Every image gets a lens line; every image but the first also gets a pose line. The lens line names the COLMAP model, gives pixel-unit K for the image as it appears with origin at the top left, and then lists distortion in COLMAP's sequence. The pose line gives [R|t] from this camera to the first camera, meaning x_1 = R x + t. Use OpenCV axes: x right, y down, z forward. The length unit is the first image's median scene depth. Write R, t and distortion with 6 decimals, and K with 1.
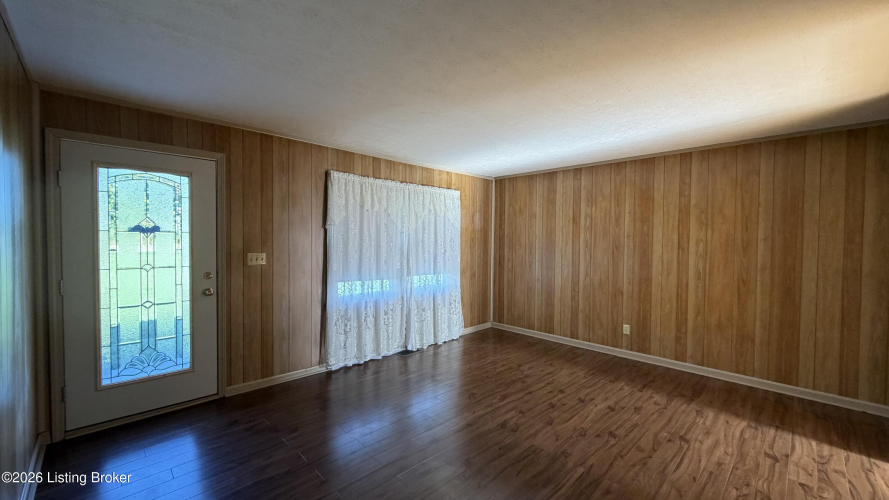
lens RADIAL K [[356.8, 0, 445.7], [0, 356.8, 250.2], [0, 0, 1]] dist [-0.003213, -0.000493]
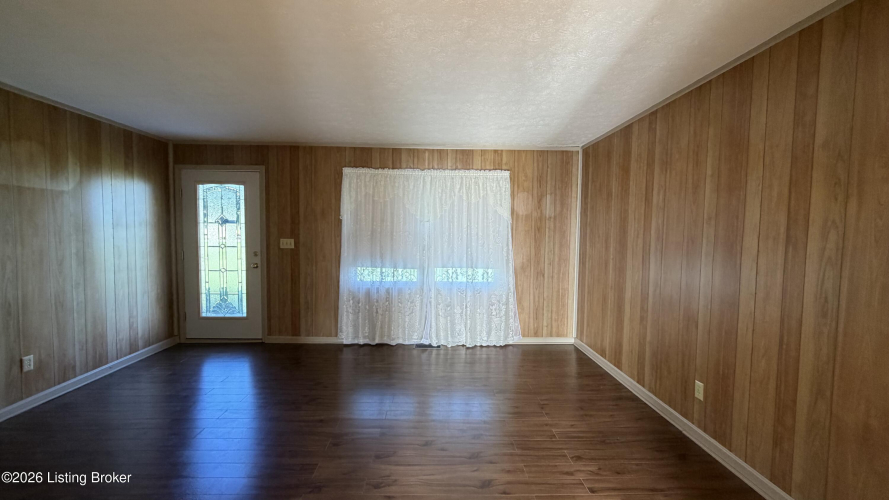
lens RADIAL K [[356.8, 0, 444.0], [0, 356.8, 250.1], [0, 0, 1]] dist [-0.003213, -0.000493]
pose [[0.730866, 0.033357, -0.681705, 0.672149], [-0.024081, 0.999443, 0.023087, 0.004129], [0.682096, -0.000458, 0.731263, 0.380638]]
